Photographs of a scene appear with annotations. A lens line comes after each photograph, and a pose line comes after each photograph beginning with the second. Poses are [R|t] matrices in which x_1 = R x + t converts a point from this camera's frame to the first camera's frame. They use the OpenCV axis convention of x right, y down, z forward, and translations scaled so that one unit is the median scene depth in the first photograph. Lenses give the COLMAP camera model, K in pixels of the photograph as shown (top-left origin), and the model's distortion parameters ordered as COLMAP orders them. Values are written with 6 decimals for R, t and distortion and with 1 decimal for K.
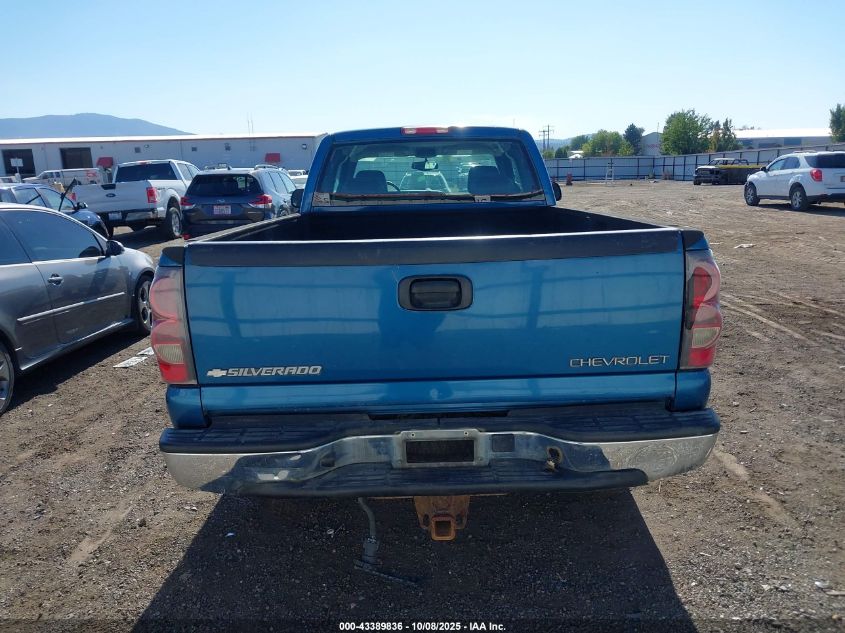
lens RADIAL K [[670.6, 0, 416.1], [0, 670.6, 303.9], [0, 0, 1]] dist [0.004999, 0.004552]
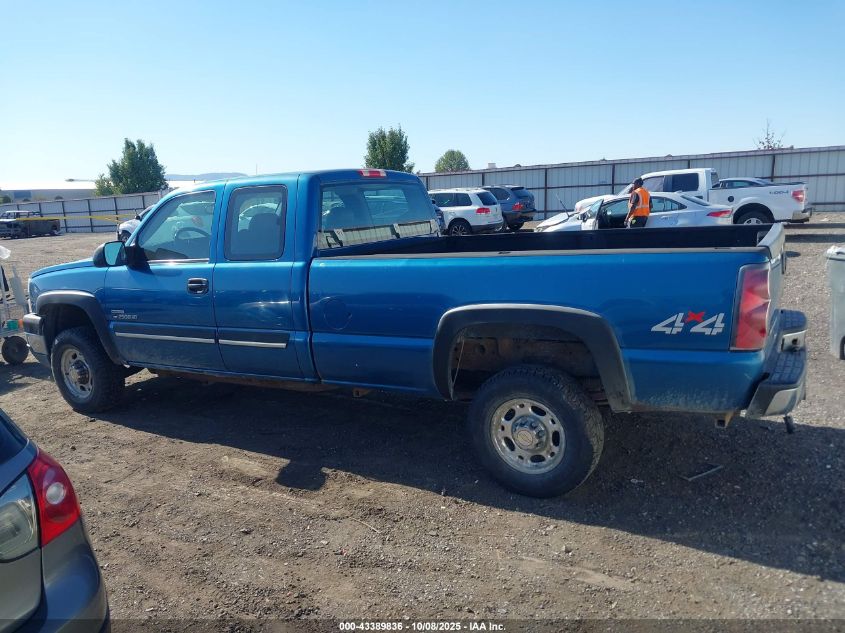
lens RADIAL K [[670.6, 0, 416.1], [0, 670.6, 303.9], [0, 0, 1]] dist [0.004999, 0.004552]
pose [[0.508285, -0.145148, 0.848869, -0.178946], [0.209074, 0.977003, 0.041869, -0.016774], [-0.835425, 0.156195, 0.526943, 0.081127]]
